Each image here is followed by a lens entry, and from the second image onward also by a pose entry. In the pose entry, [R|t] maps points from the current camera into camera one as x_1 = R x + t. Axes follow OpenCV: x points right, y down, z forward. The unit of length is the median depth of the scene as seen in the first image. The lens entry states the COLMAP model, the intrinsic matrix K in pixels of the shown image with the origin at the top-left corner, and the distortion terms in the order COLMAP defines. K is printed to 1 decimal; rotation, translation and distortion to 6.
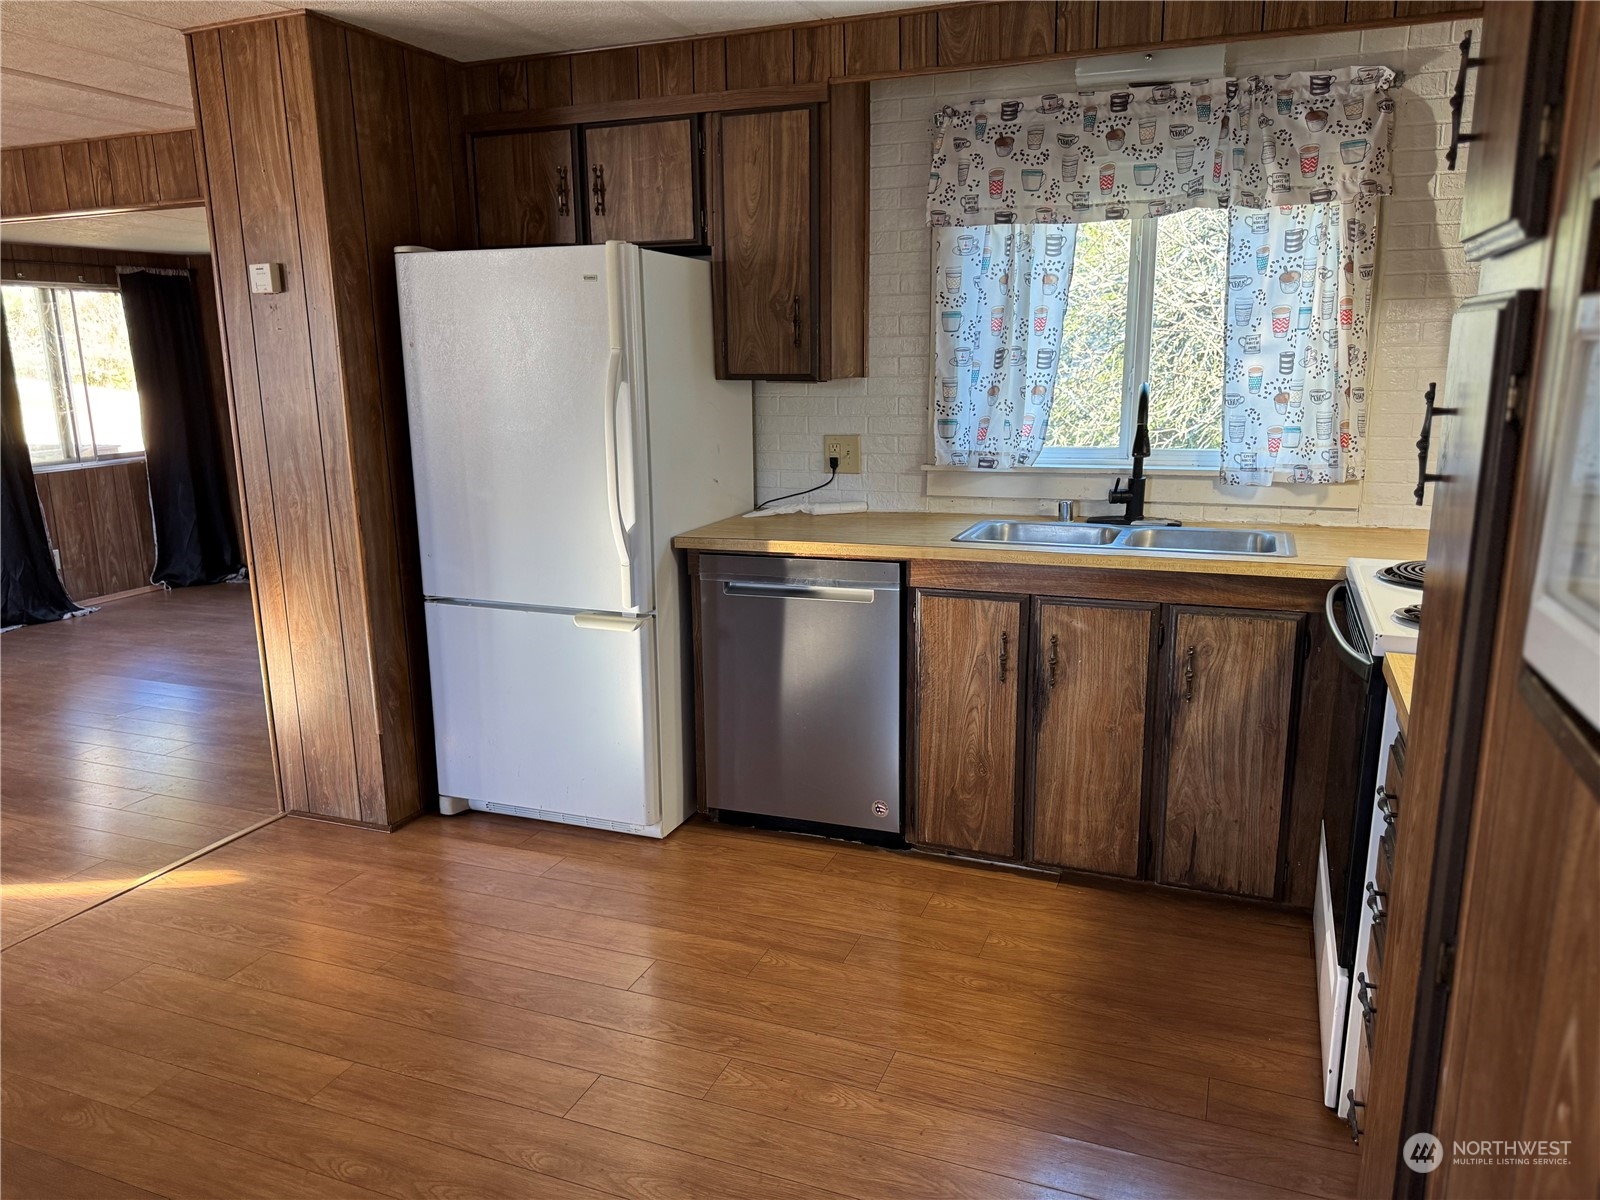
lens RADIAL K [[1153.8, 0, 799.6], [0, 1153.8, 607.1], [0, 0, 1]] dist [0.053089, -0.058236]
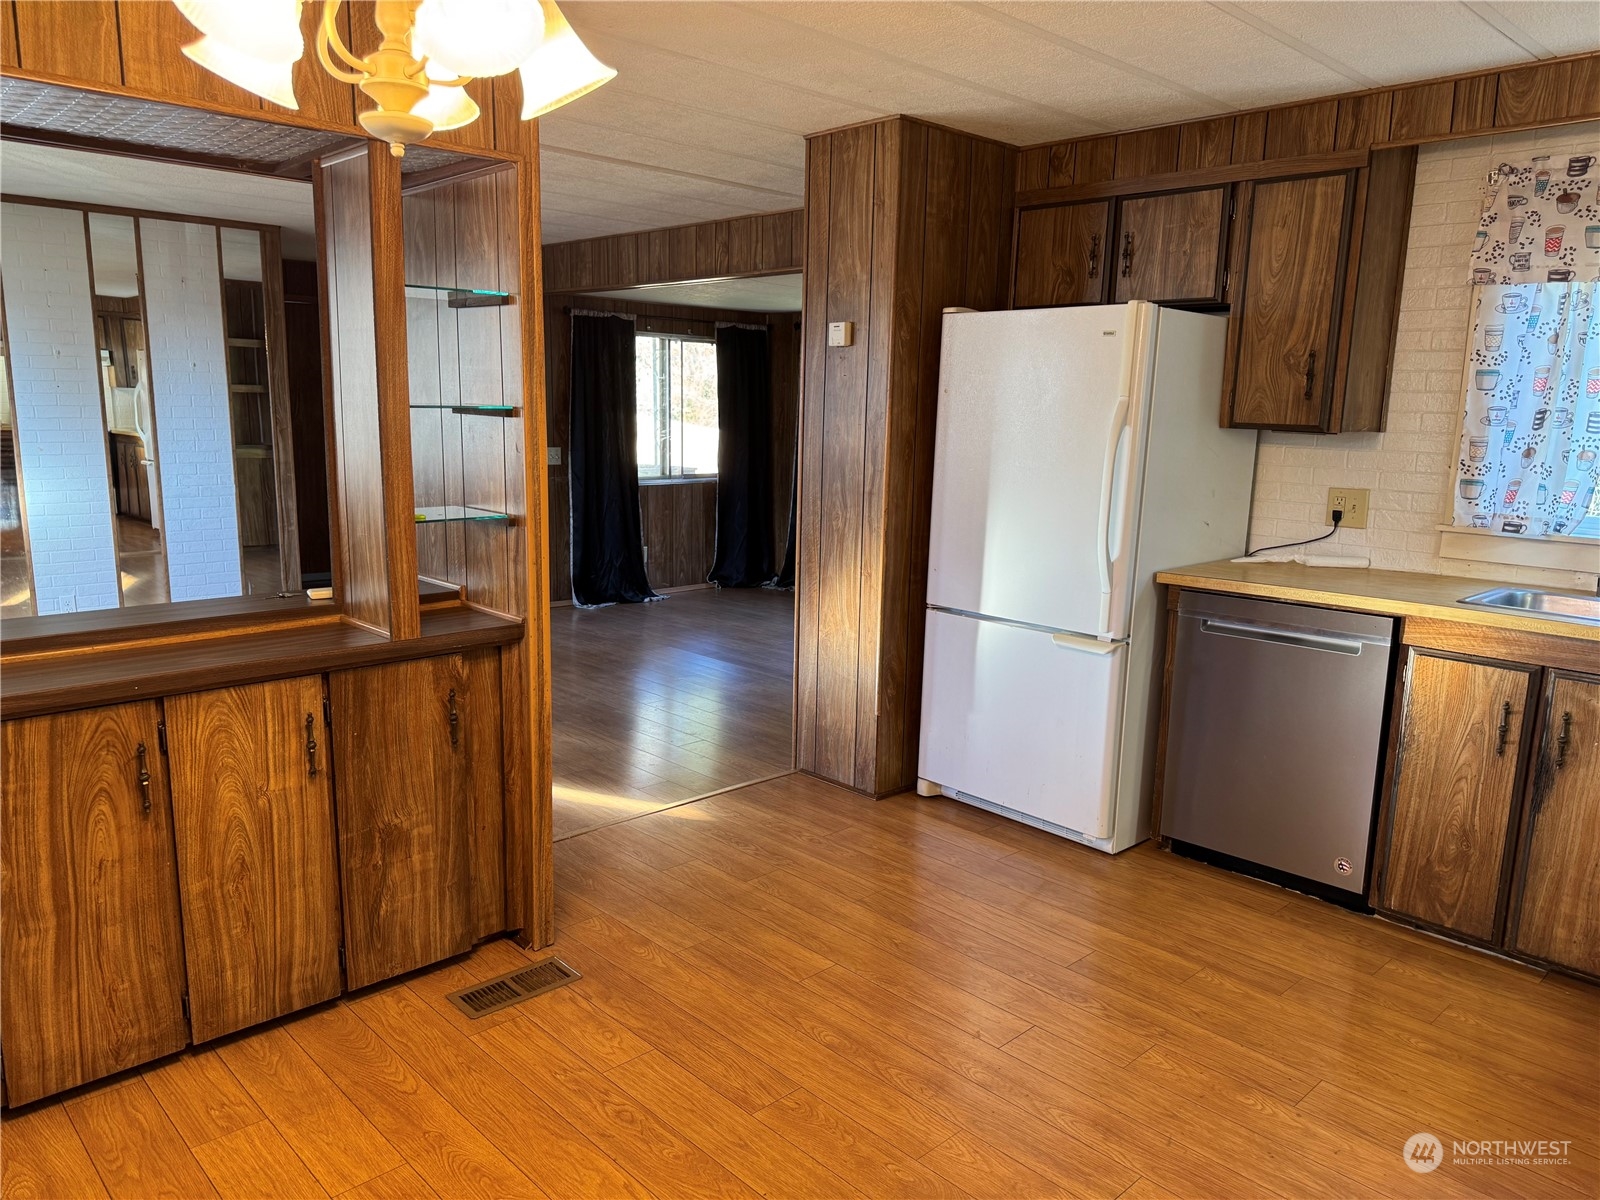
lens RADIAL K [[1141.8, 0, 787.0], [0, 1141.8, 615.6], [0, 0, 1]] dist [0.087425, -0.104158]
pose [[0.906162, 0.111317, -0.408018, 0.019378], [-0.125215, 0.992102, -0.007419, 0.029199], [0.403970, 0.057813, 0.912944, -0.110669]]
